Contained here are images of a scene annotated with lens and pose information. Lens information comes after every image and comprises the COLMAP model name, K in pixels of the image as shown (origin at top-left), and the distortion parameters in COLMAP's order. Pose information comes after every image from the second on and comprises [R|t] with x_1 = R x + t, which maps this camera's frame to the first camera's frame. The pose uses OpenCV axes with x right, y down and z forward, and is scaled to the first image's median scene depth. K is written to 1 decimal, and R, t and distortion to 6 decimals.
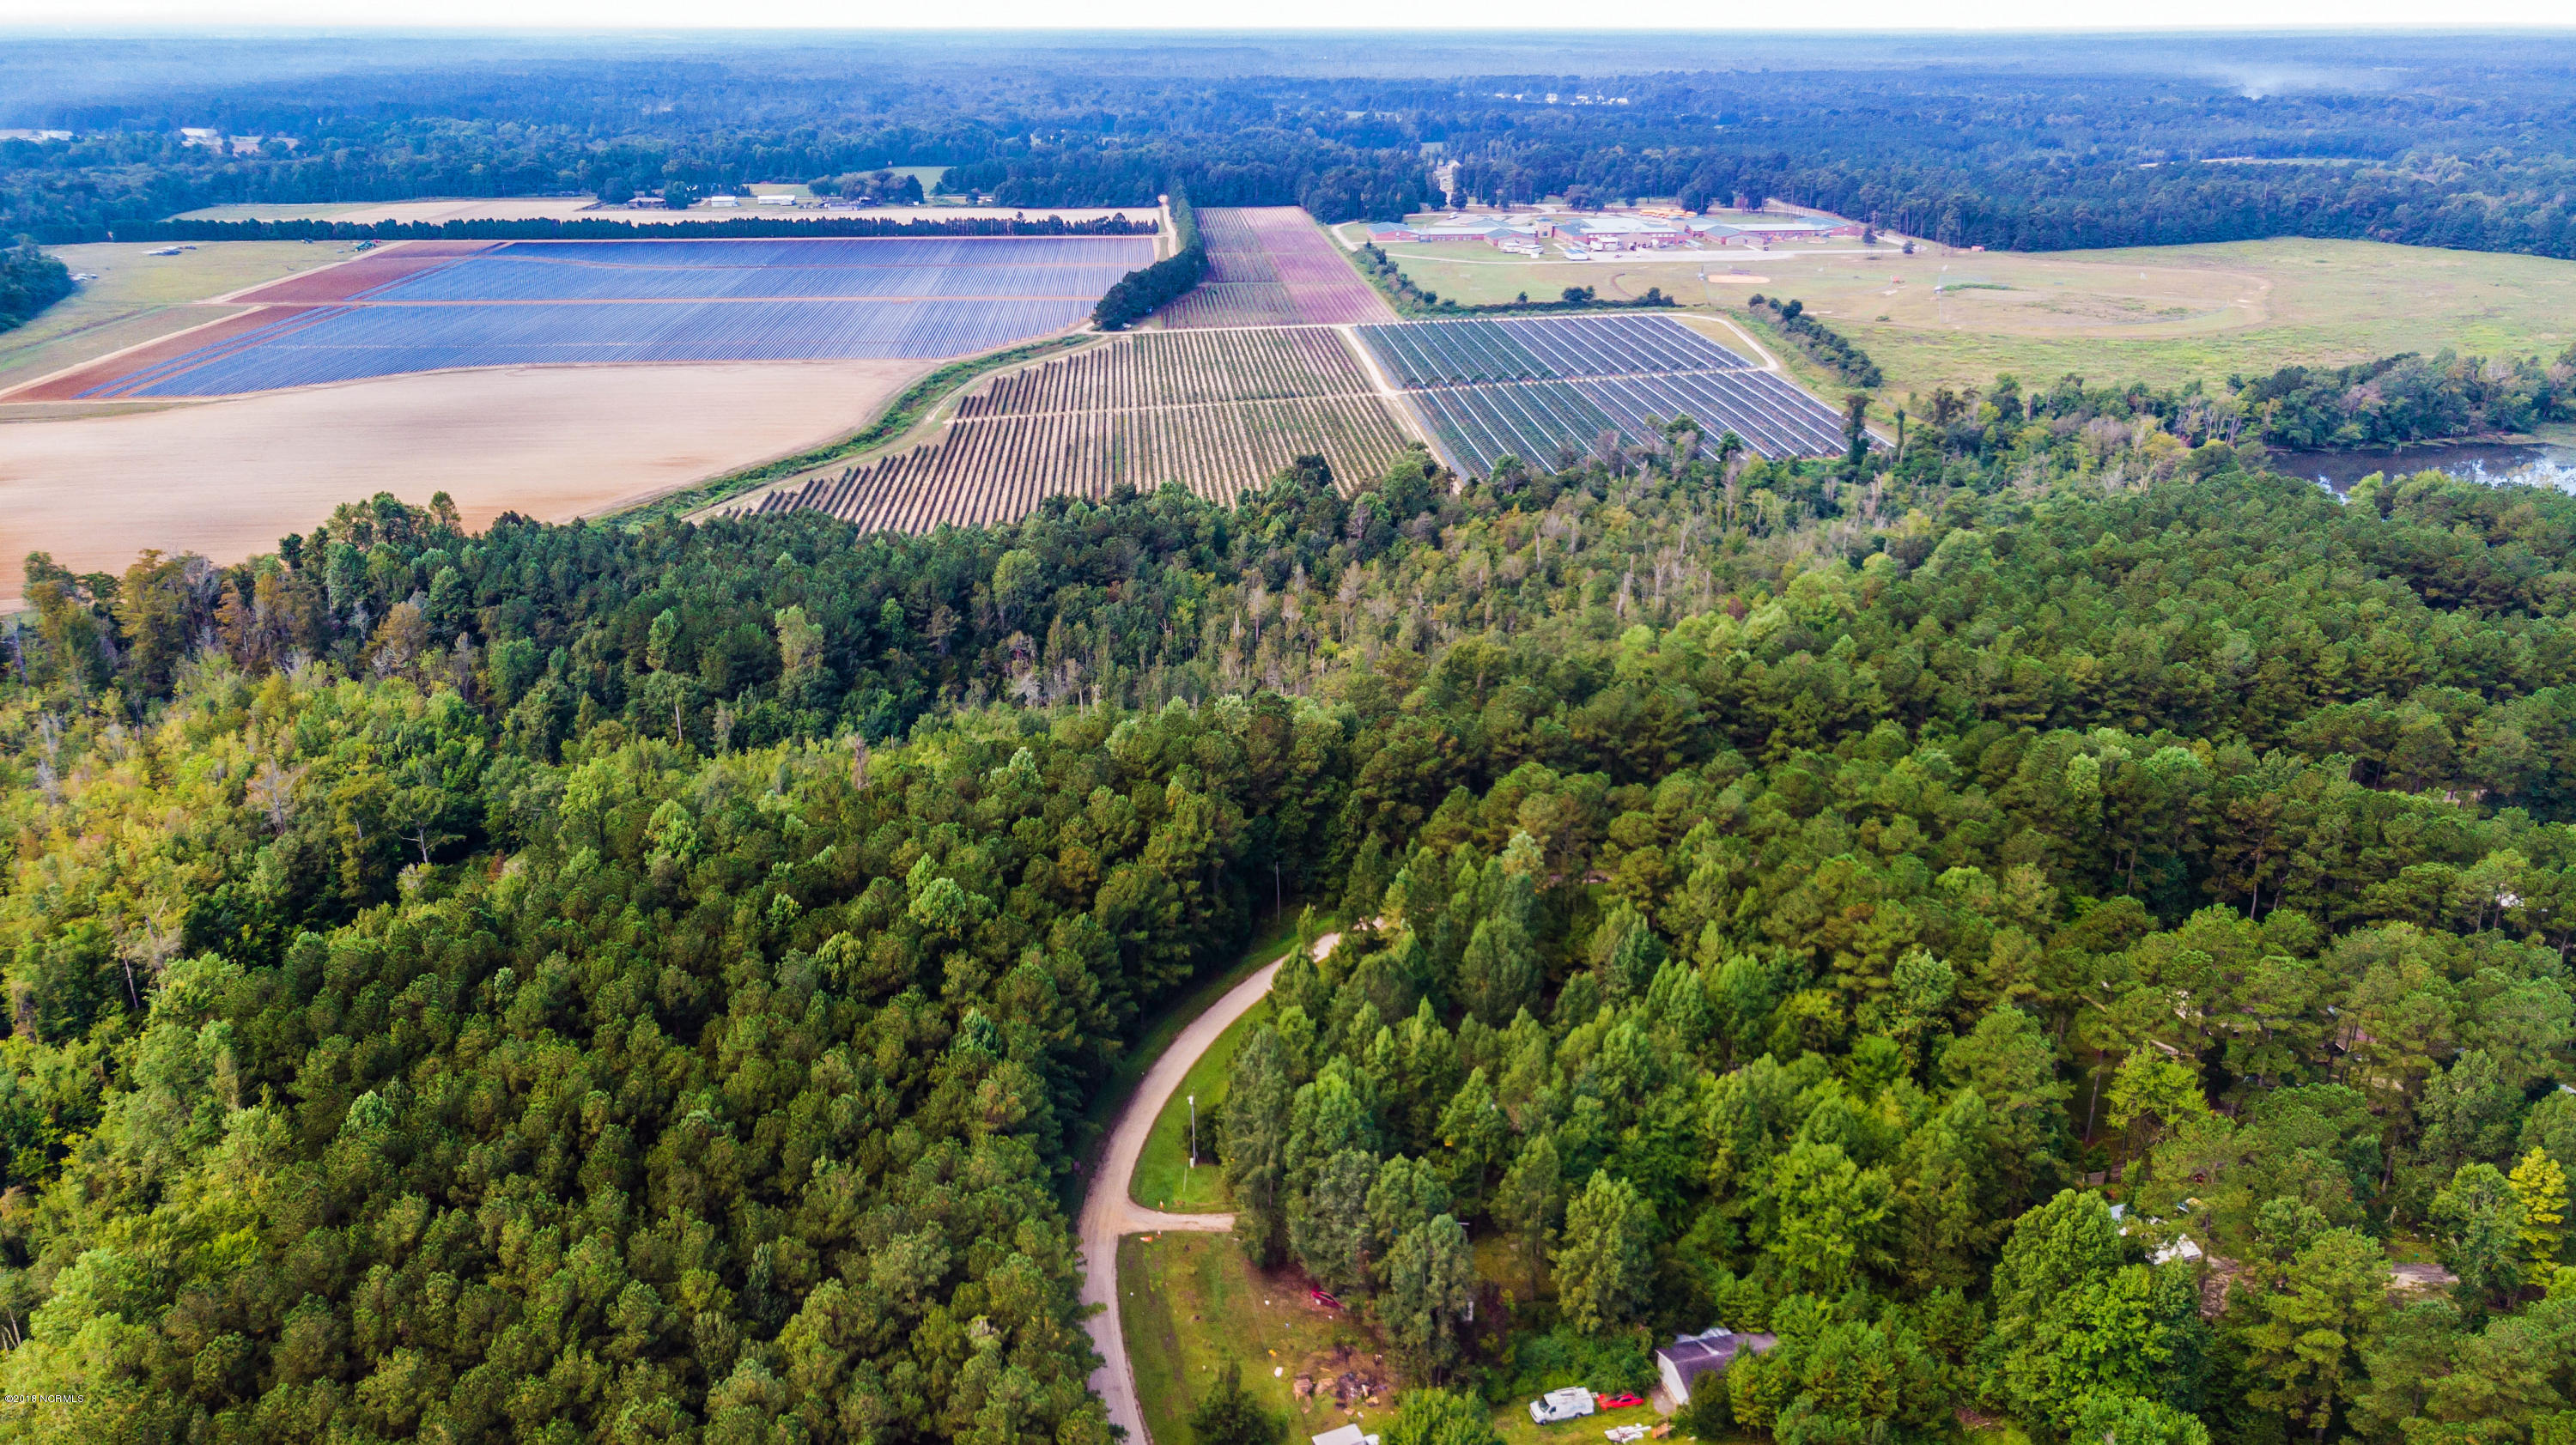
lens RADIAL K [[1908.2, 0, 1288.0], [0, 1908.2, 722.5], [0, 0, 1]] dist [-0.006945, 0.060699]
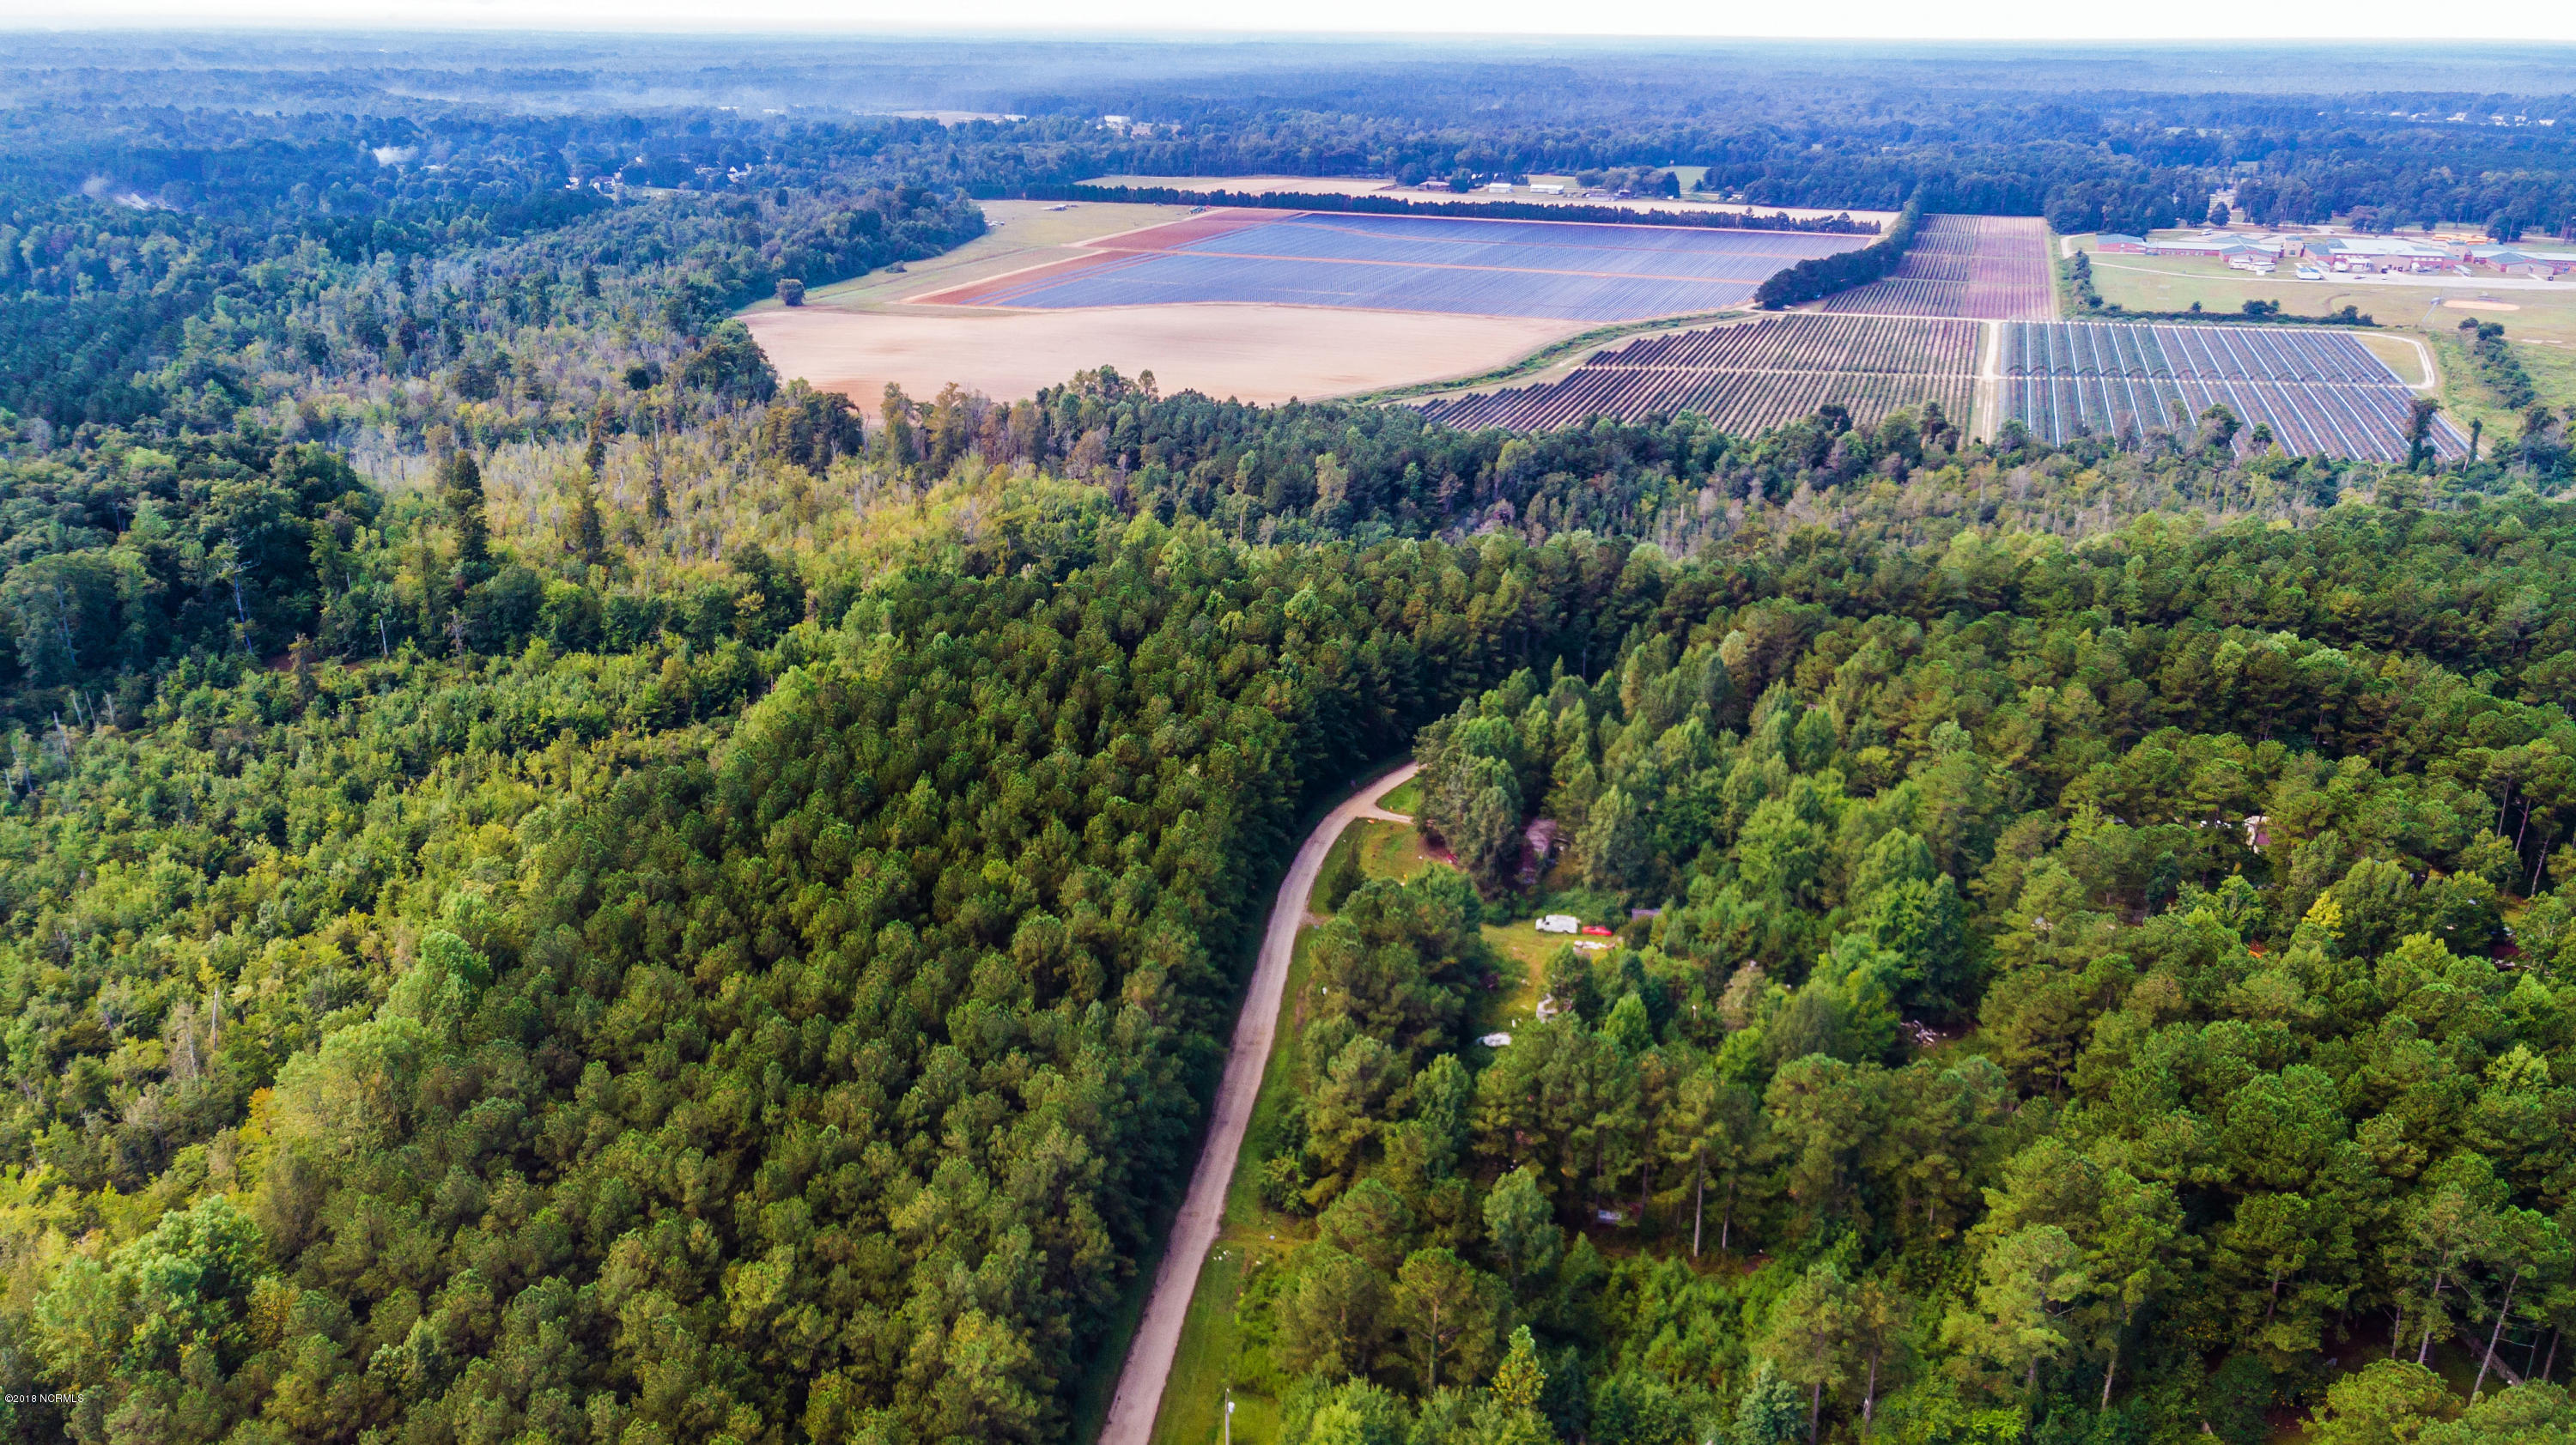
lens RADIAL K [[1913.2, 0, 1288.0], [0, 1913.2, 722.5], [0, 0, 1]] dist [-0.001643, 0.060512]
pose [[0.911104, 0.151287, -0.383409, 0.113239], [-0.152985, 0.987880, 0.026260, 0.041736], [0.382735, 0.034730, 0.923205, -0.114170]]
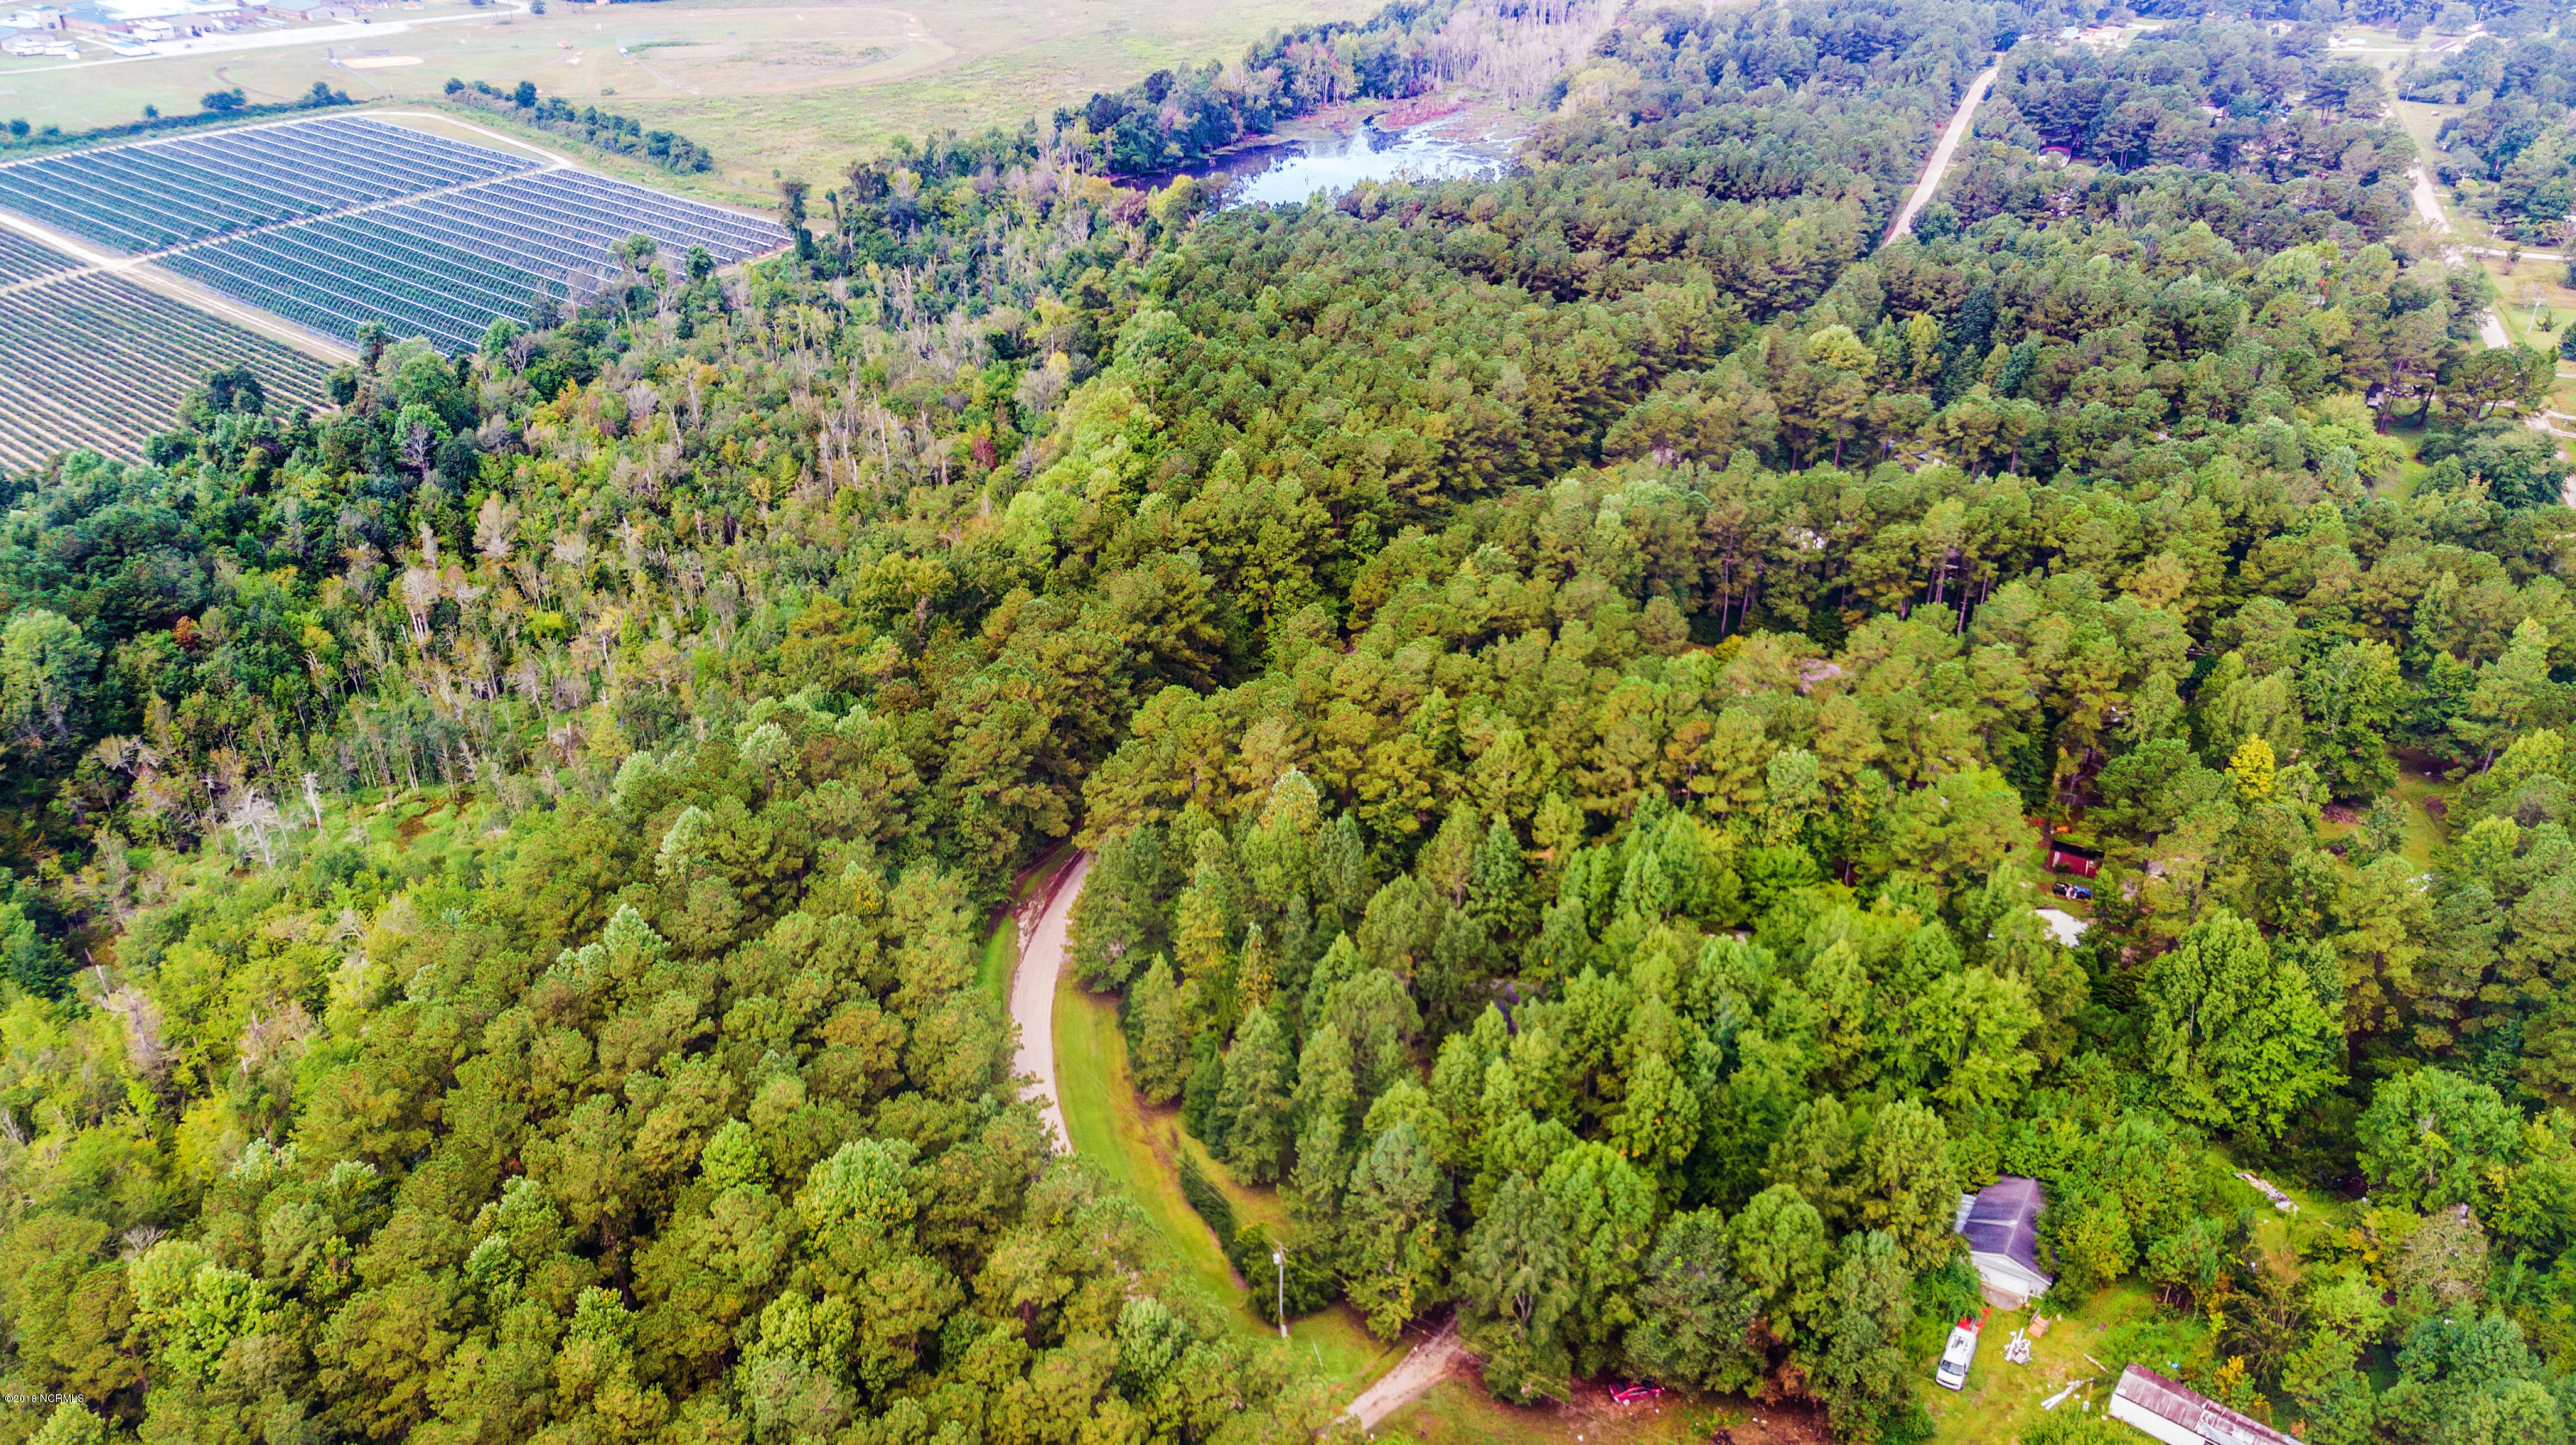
lens RADIAL K [[1930.8, 0, 1288.0], [0, 1930.8, 722.5], [0, 0, 1]] dist [-0.000976, 0.067746]
pose [[0.717972, -0.317249, 0.619572, -0.117172], [0.244760, 0.948319, 0.201949, -0.039257], [-0.651620, 0.006652, 0.758517, 0.115912]]
